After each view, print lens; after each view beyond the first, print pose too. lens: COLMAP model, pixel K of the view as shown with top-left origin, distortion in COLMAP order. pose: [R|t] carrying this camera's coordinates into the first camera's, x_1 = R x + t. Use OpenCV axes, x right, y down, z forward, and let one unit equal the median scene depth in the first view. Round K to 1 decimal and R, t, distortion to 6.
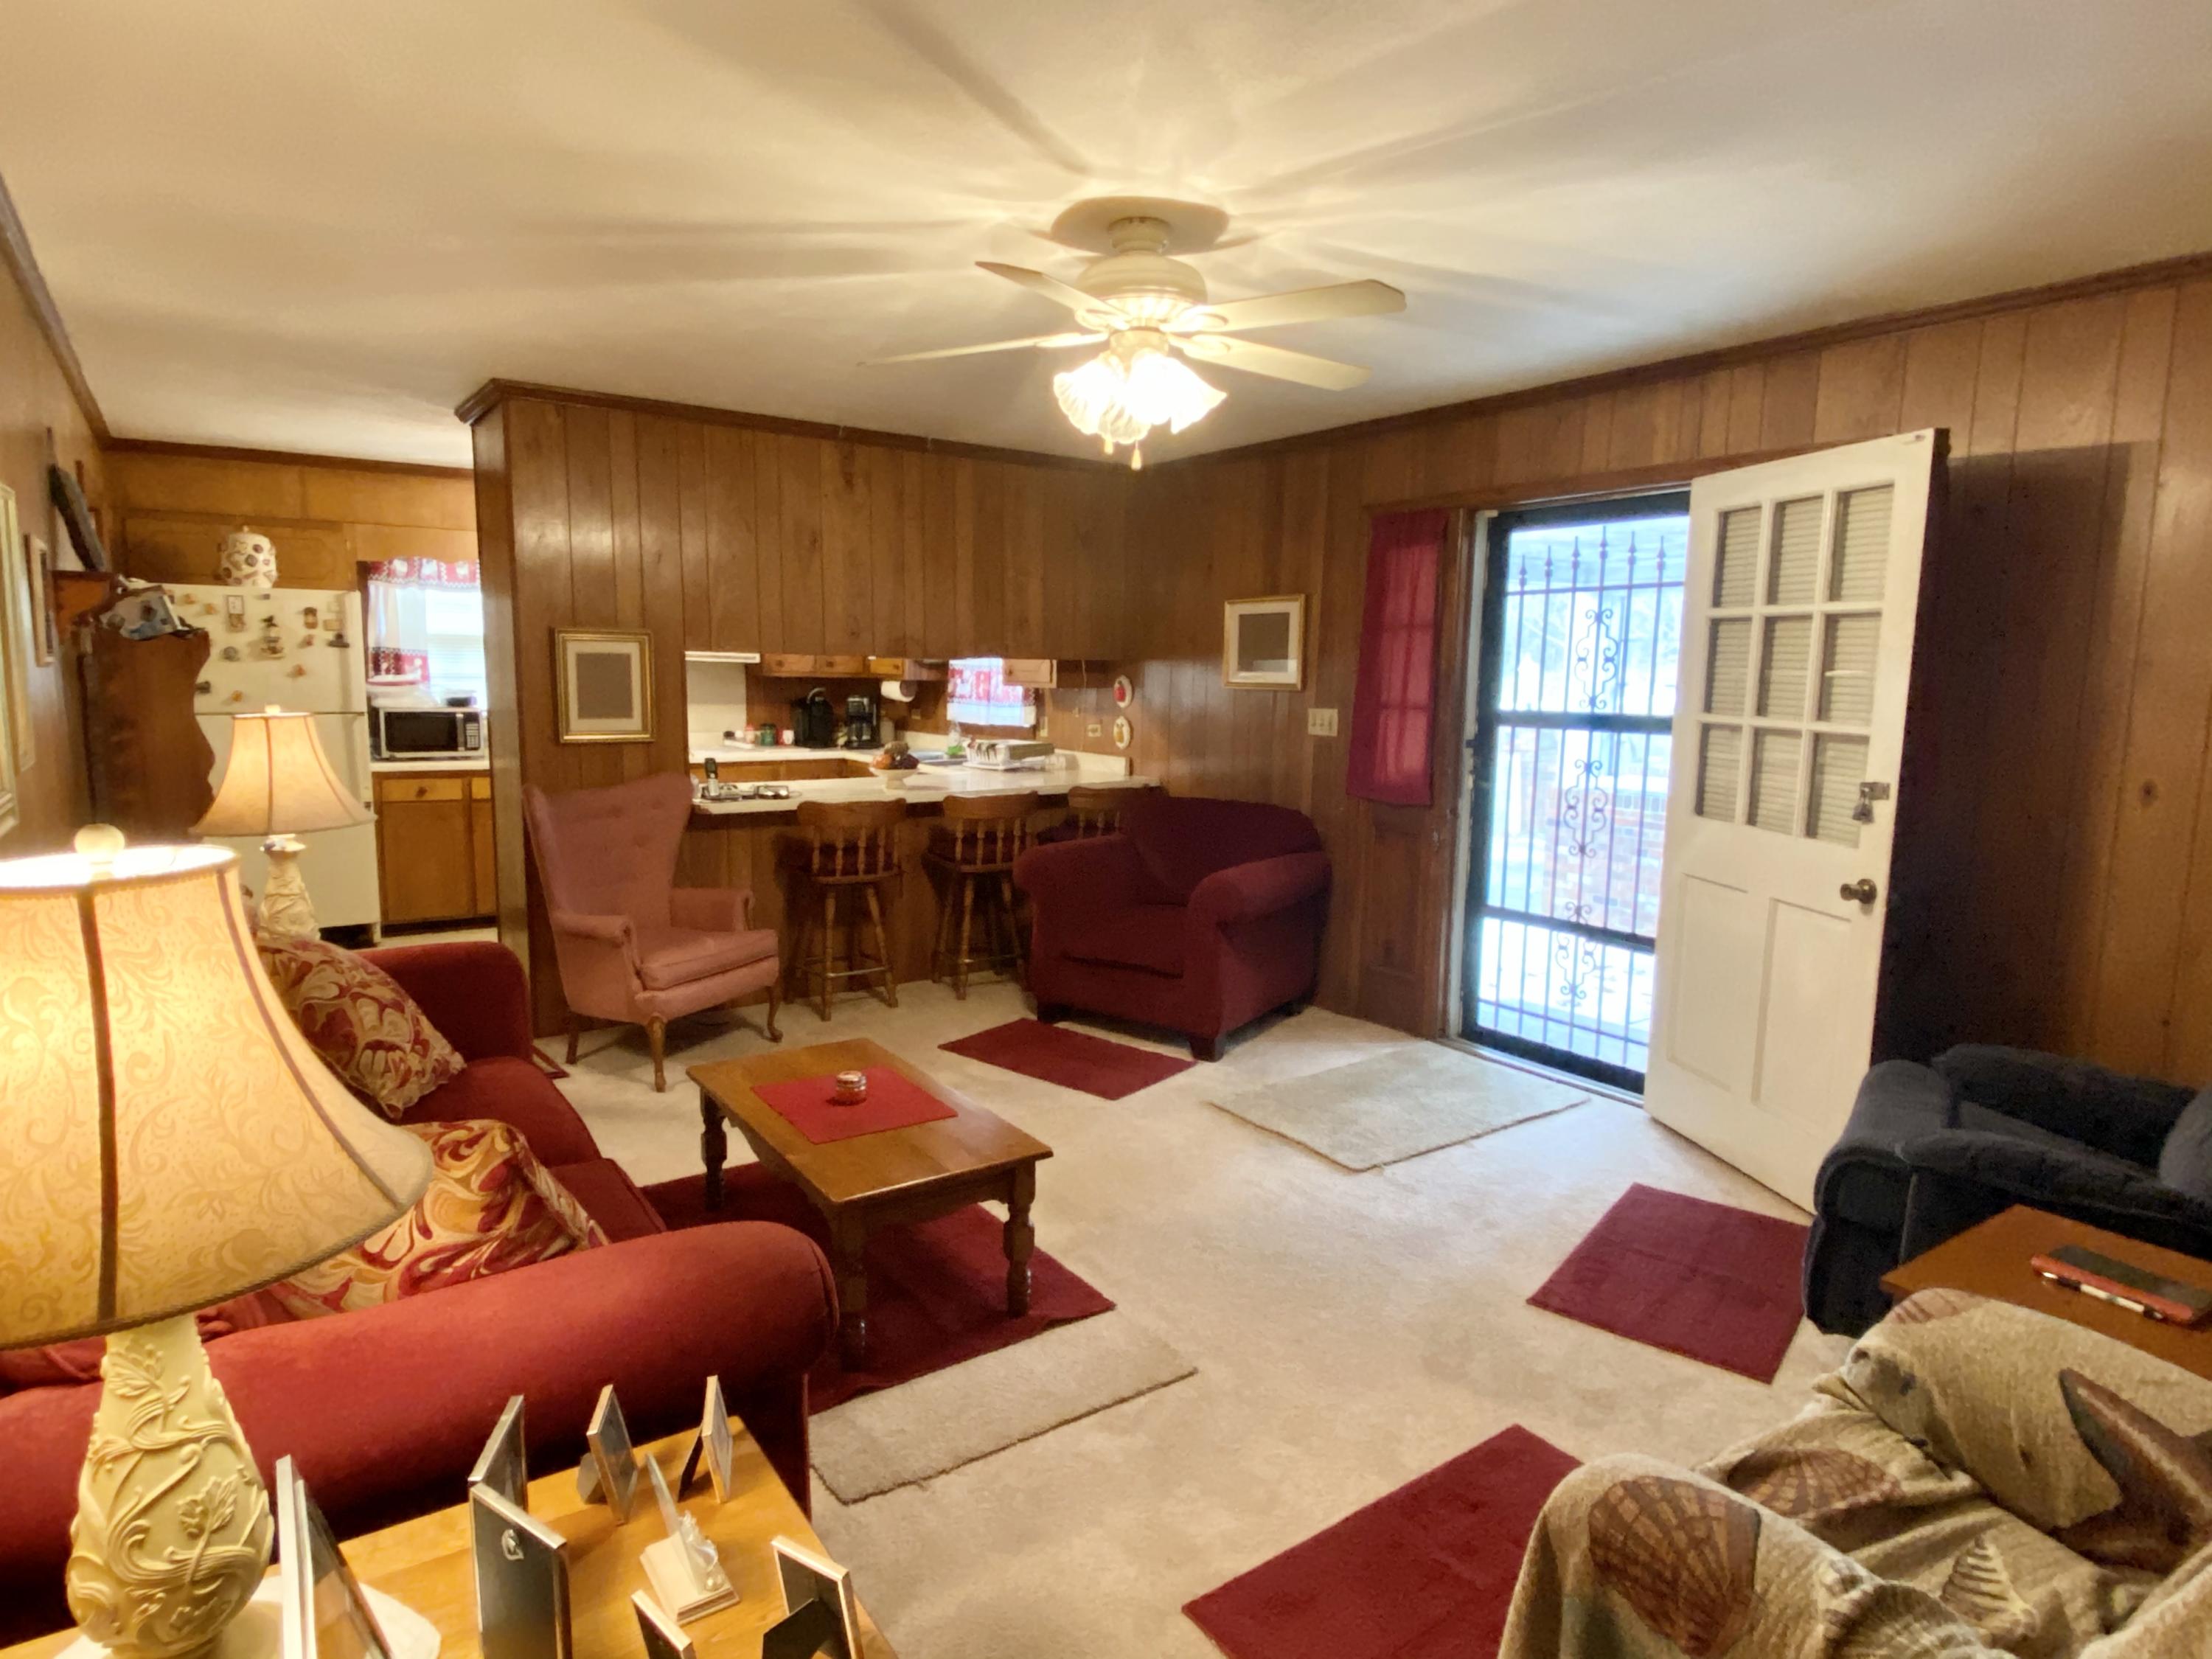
lens RADIAL K [[1246.8, 0, 1092.1], [0, 1246.8, 825.5], [0, 0, 1]] dist [0.025872, -0.000053]
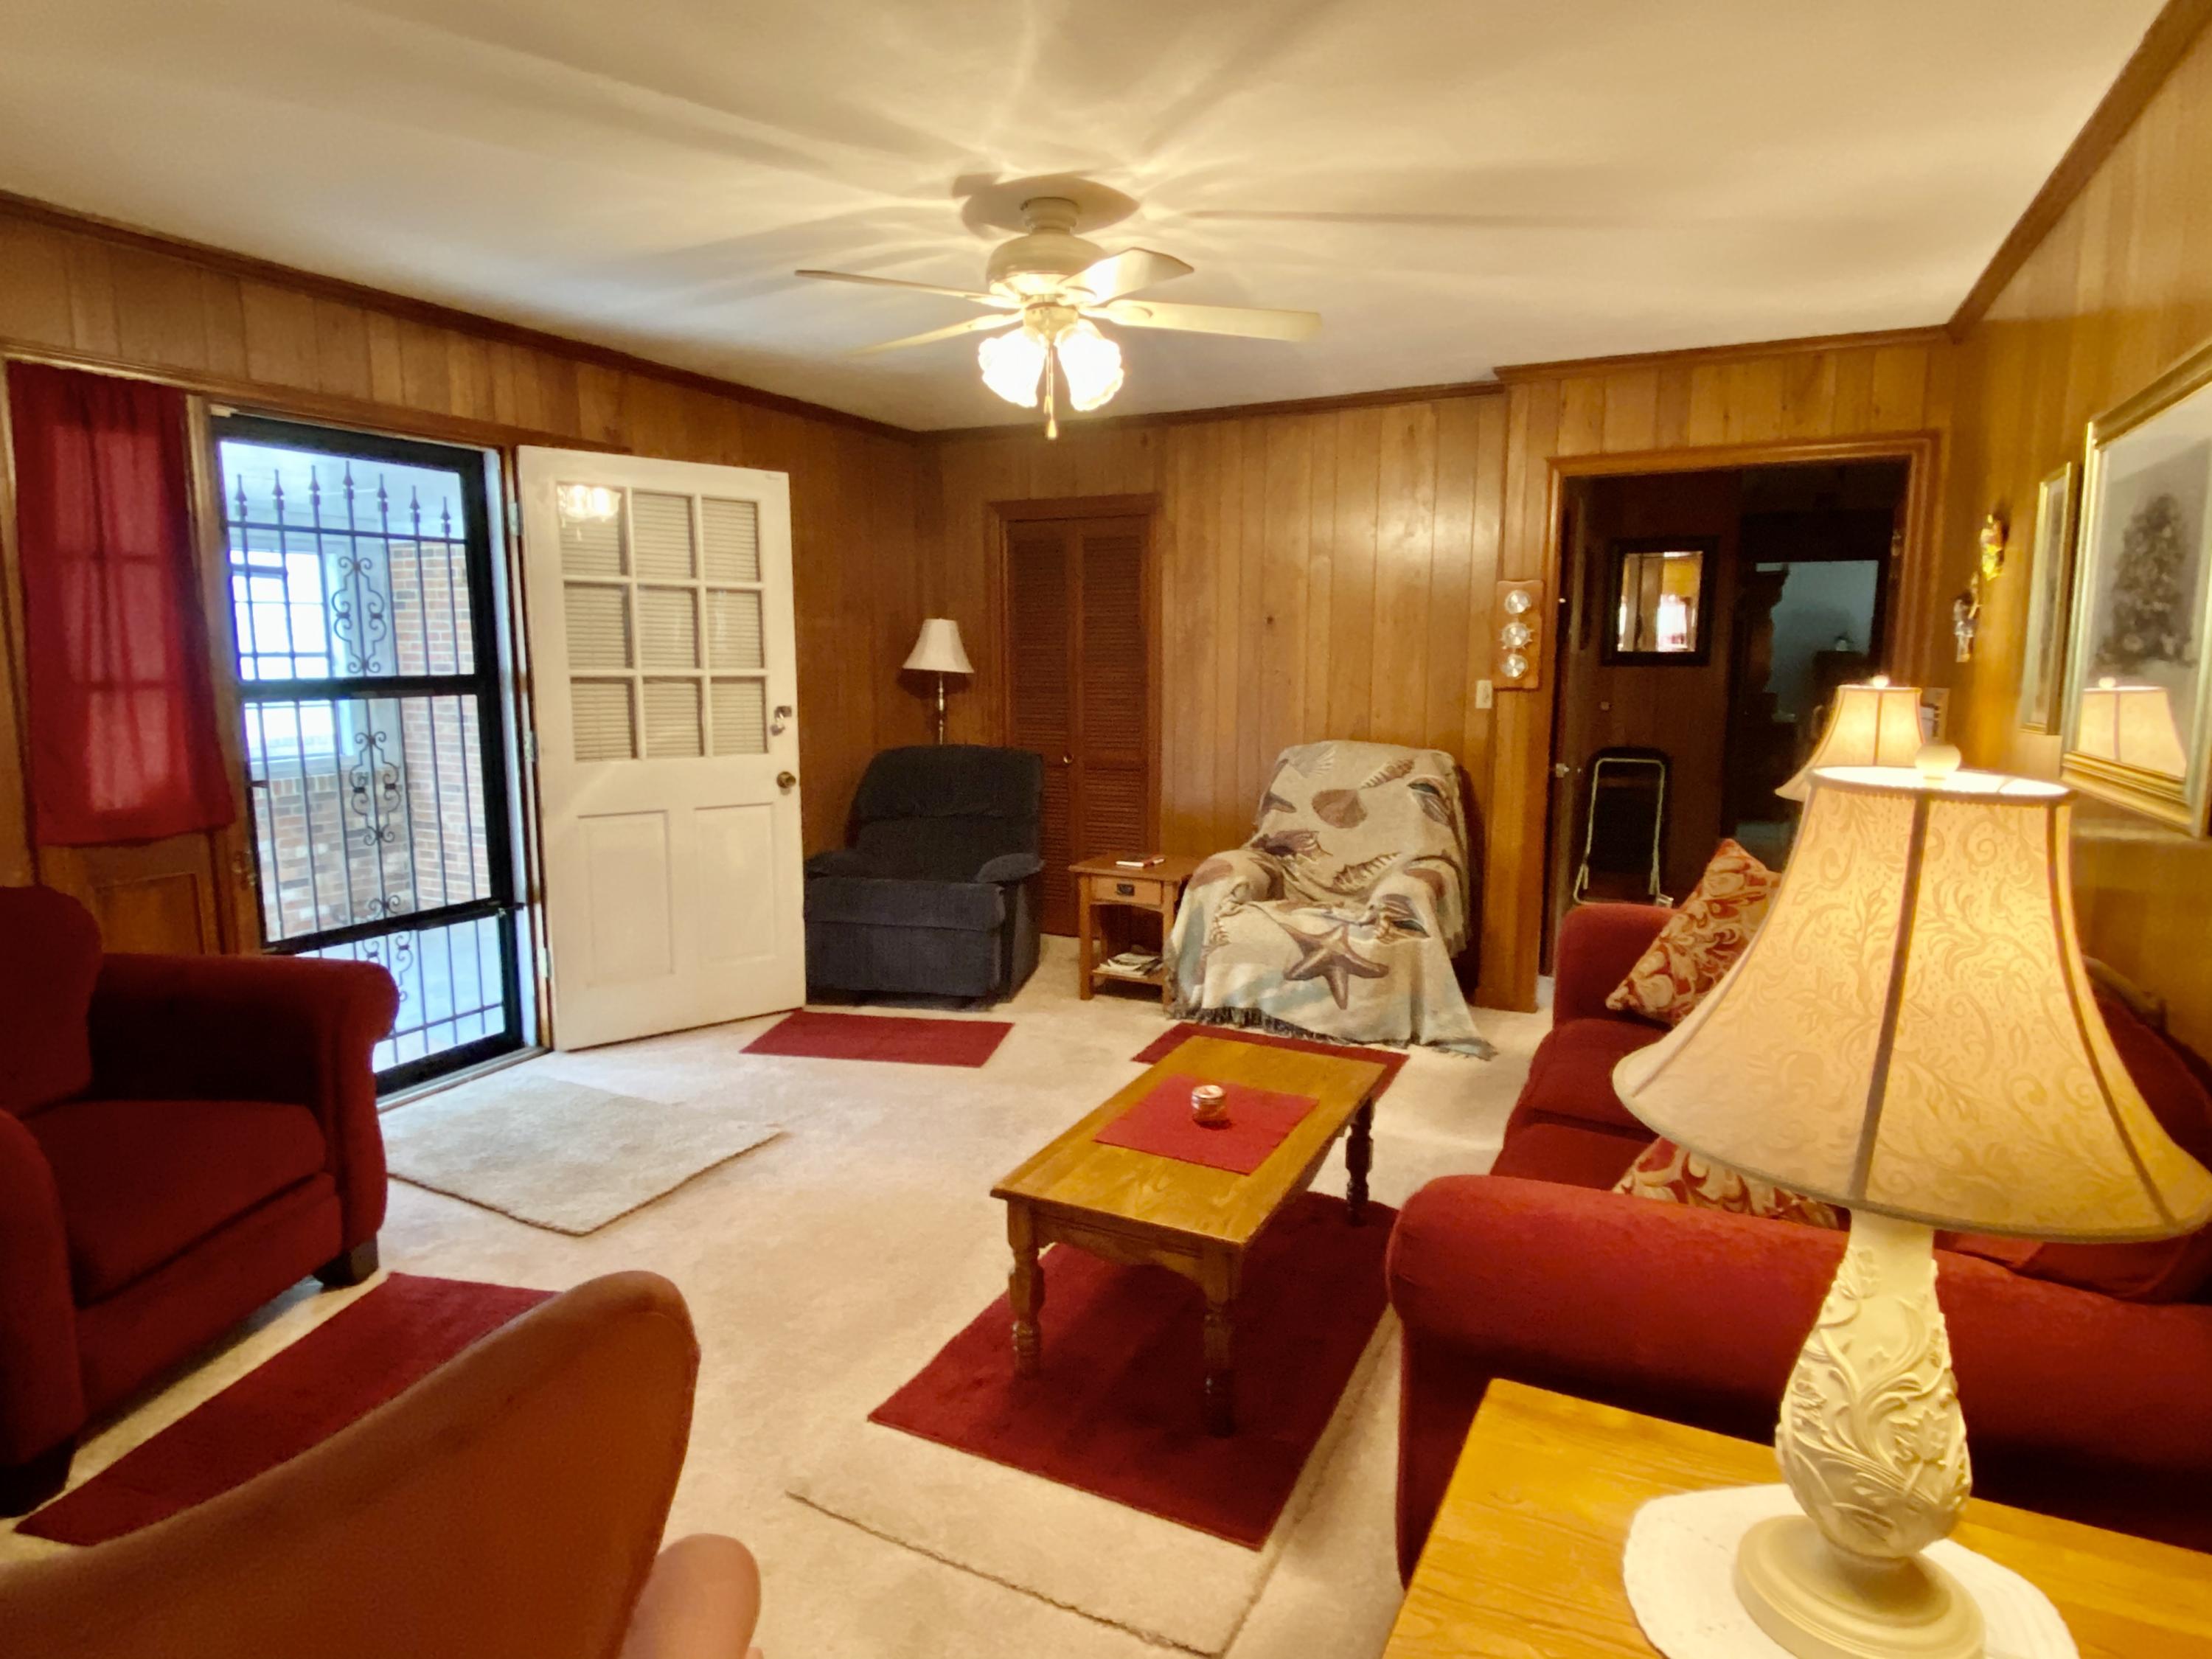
lens RADIAL K [[1246.8, 0, 1090.4], [0, 1246.8, 829.2], [0, 0, 1]] dist [0.025872, -0.000053]
pose [[-0.473663, -0.142127, 0.869163, -0.627944], [0.109304, 0.969776, 0.218146, -0.127242], [-0.873897, 0.198330, -0.443812, 0.998808]]
